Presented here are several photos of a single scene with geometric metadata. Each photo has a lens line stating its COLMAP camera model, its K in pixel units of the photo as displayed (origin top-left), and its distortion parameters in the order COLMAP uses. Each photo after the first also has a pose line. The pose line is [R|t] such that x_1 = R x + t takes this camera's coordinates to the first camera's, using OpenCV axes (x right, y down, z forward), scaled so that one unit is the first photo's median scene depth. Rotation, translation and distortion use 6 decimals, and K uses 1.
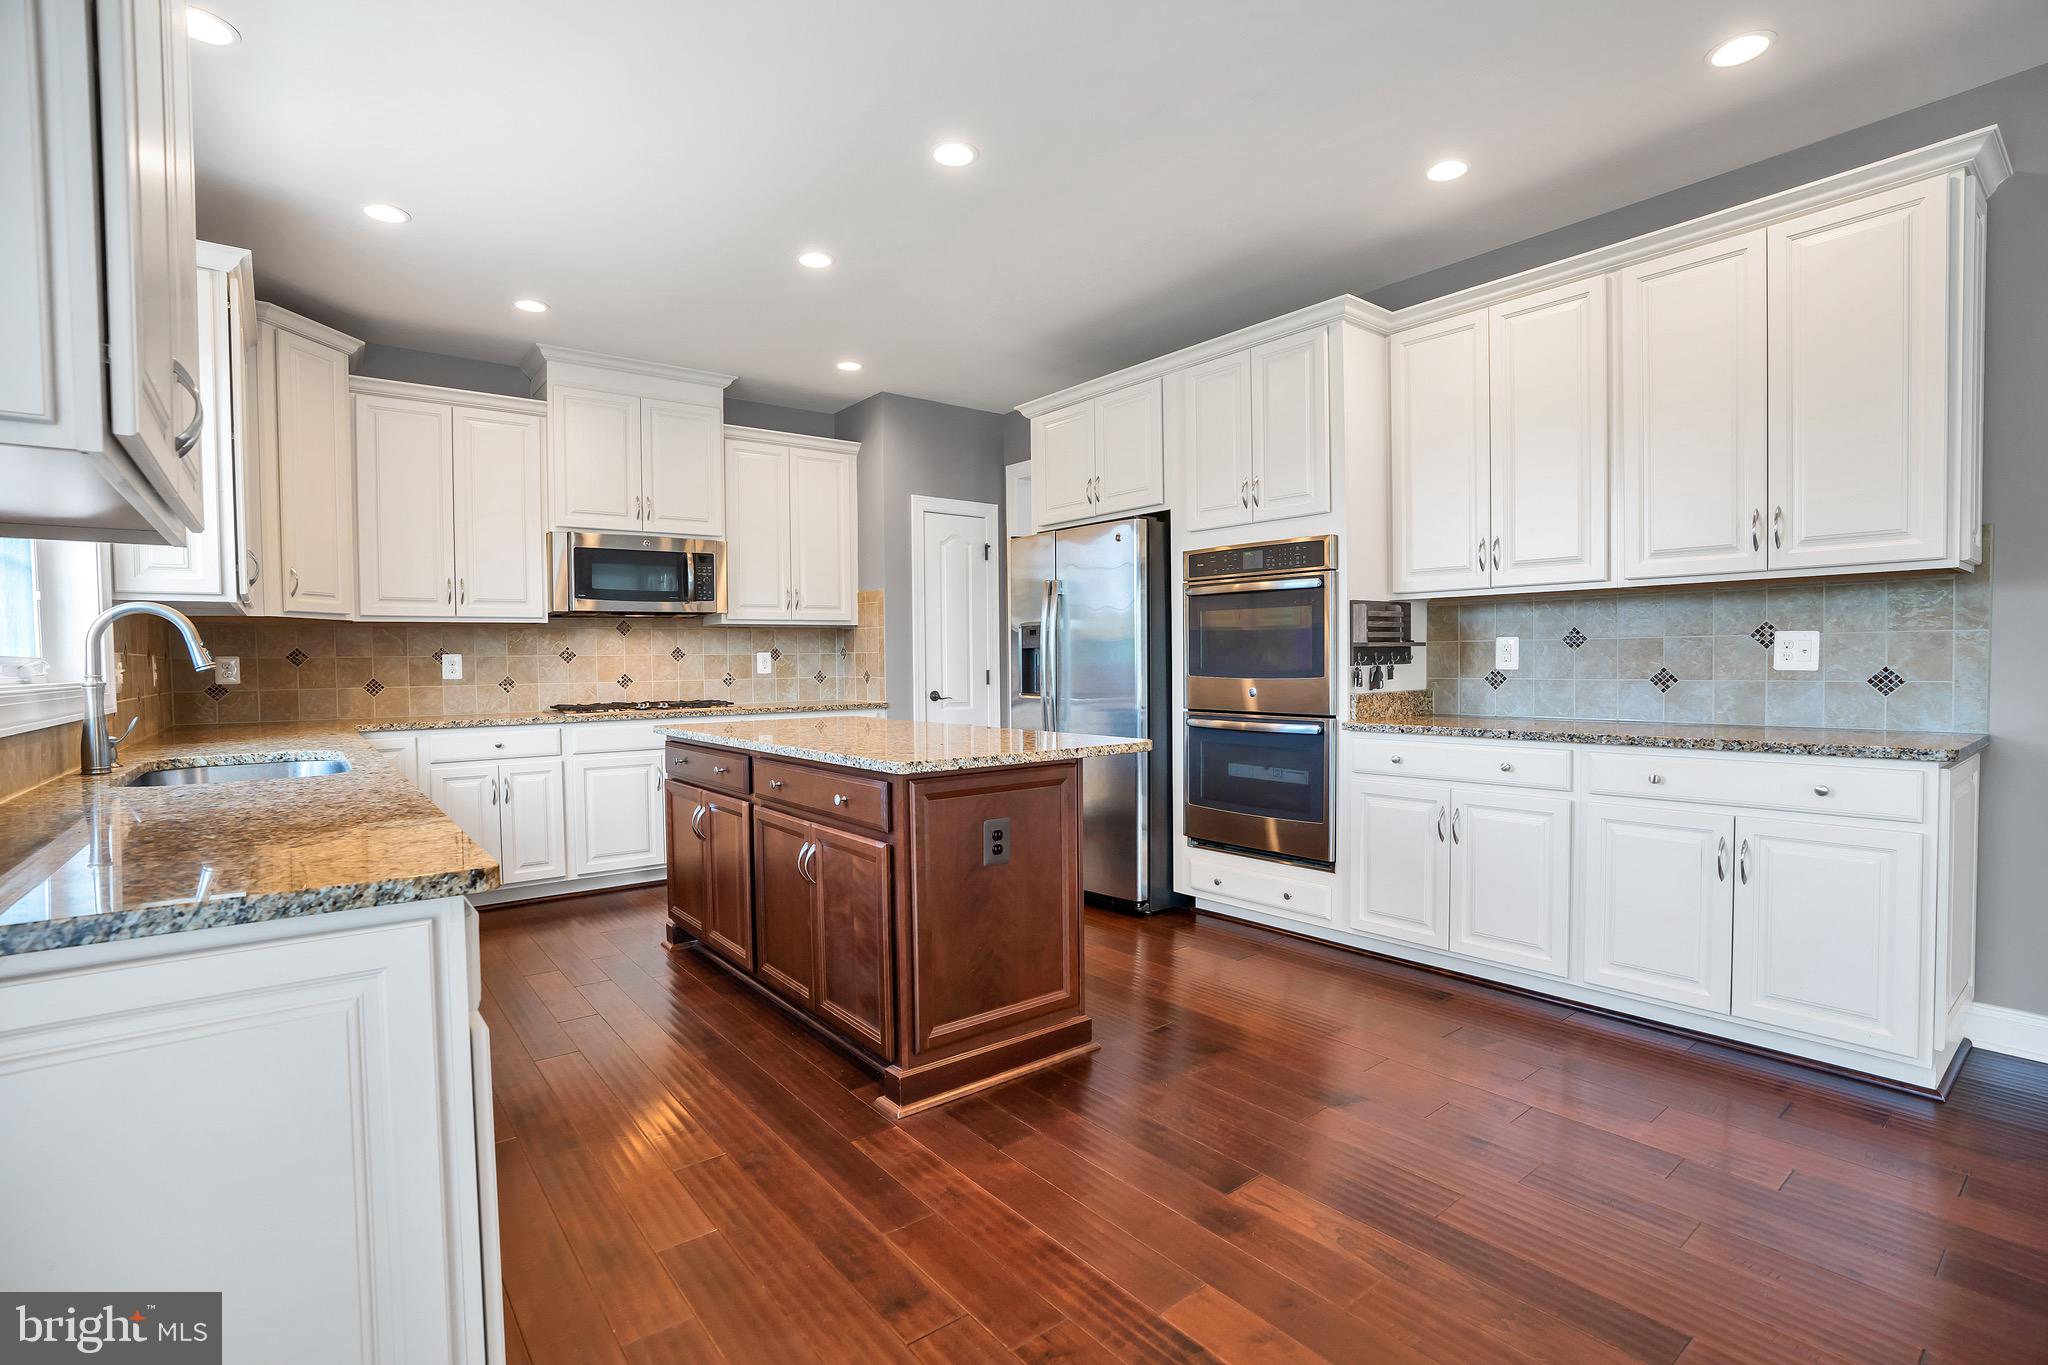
lens RADIAL K [[967.9, 0, 1068.8], [0, 967.9, 690.4], [0, 0, 1]] dist [-0.046871, 0.000172]
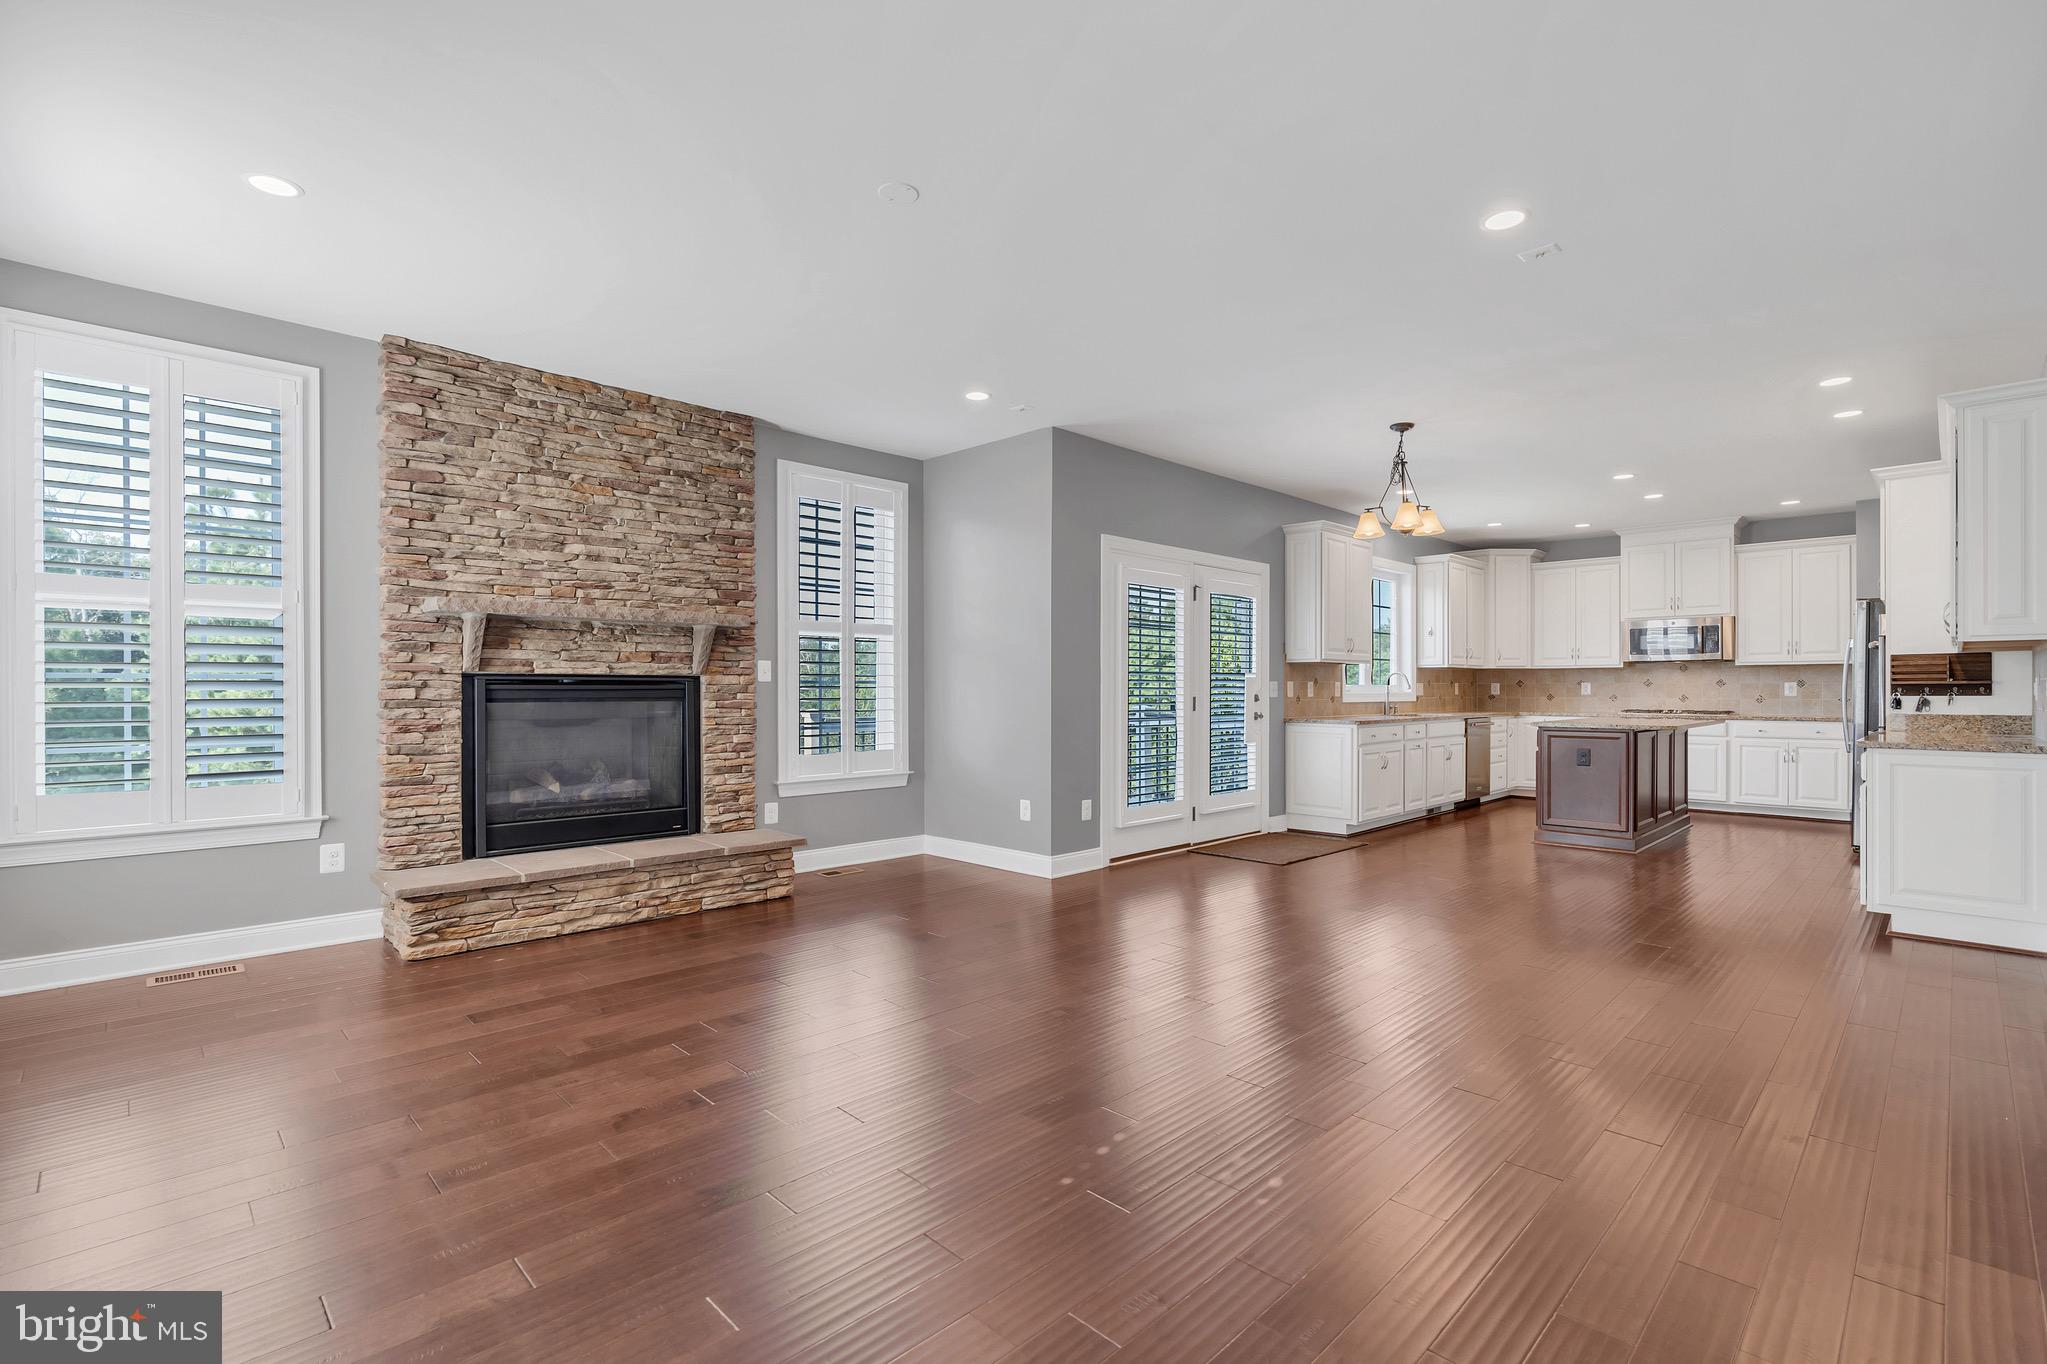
lens RADIAL K [[953.2, 0, 1026.8], [0, 953.2, 689.3], [0, 0, 1]] dist [-0.011383, -0.000876]
pose [[0.111308, 0.013813, -0.993690, 1.561935], [-0.033989, 0.999371, 0.010084, -0.003482], [0.993205, 0.032653, 0.111707, -0.547578]]
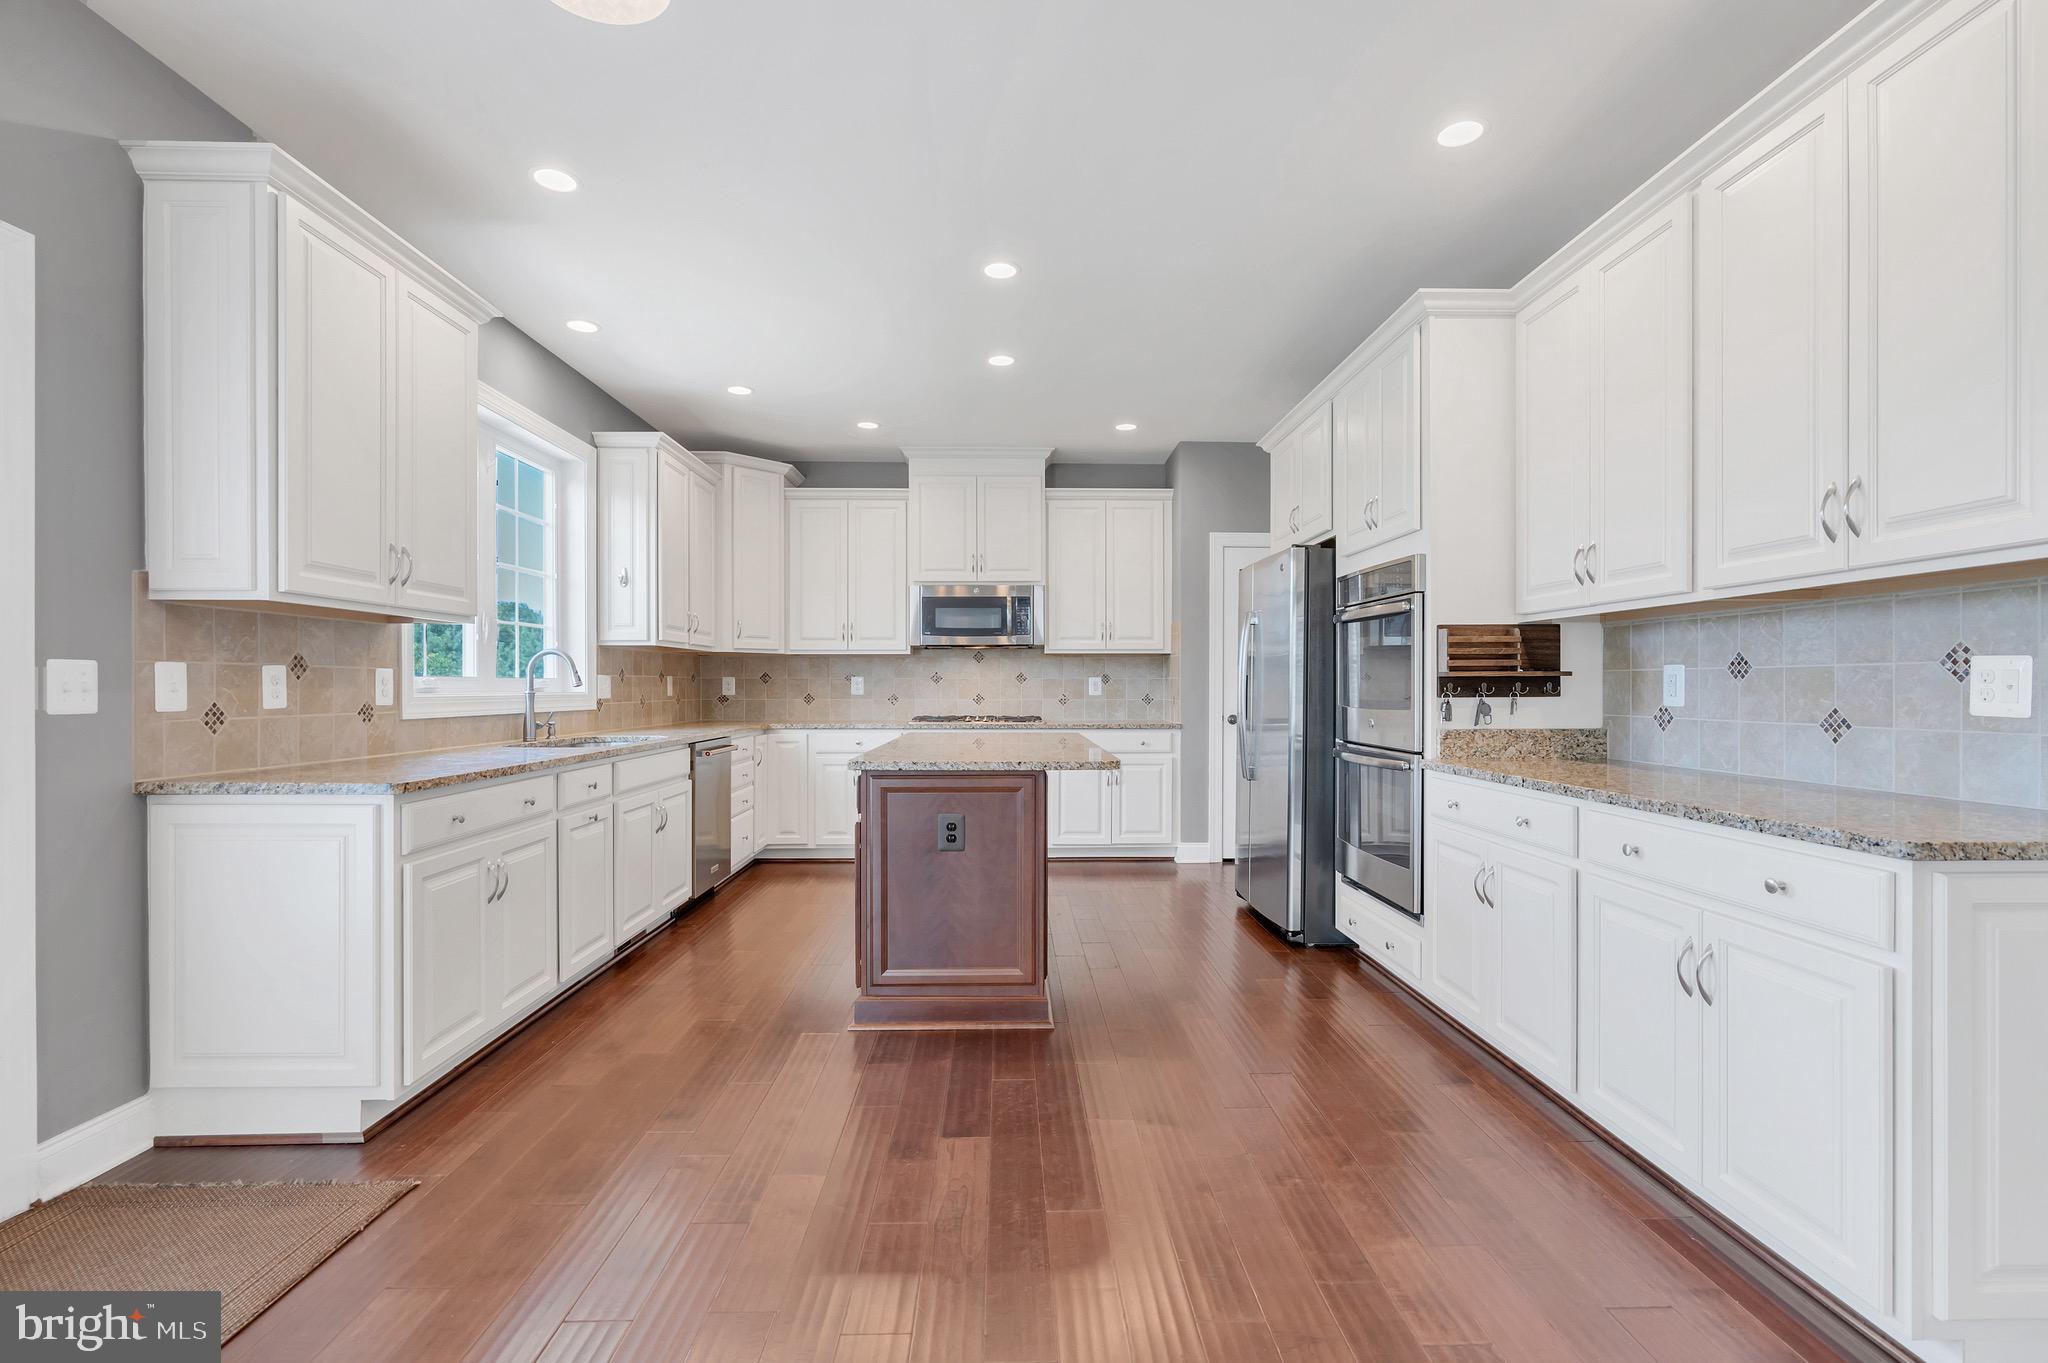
lens RADIAL K [[953.7, 0, 1027.3], [0, 953.7, 688.8], [0, 0, 1]] dist [-0.011383, -0.000876]
pose [[0.788235, 0.014434, -0.615205, 0.499897], [-0.030279, 0.999424, -0.015346, -0.007833], [0.614629, 0.030724, 0.788218, 0.059289]]
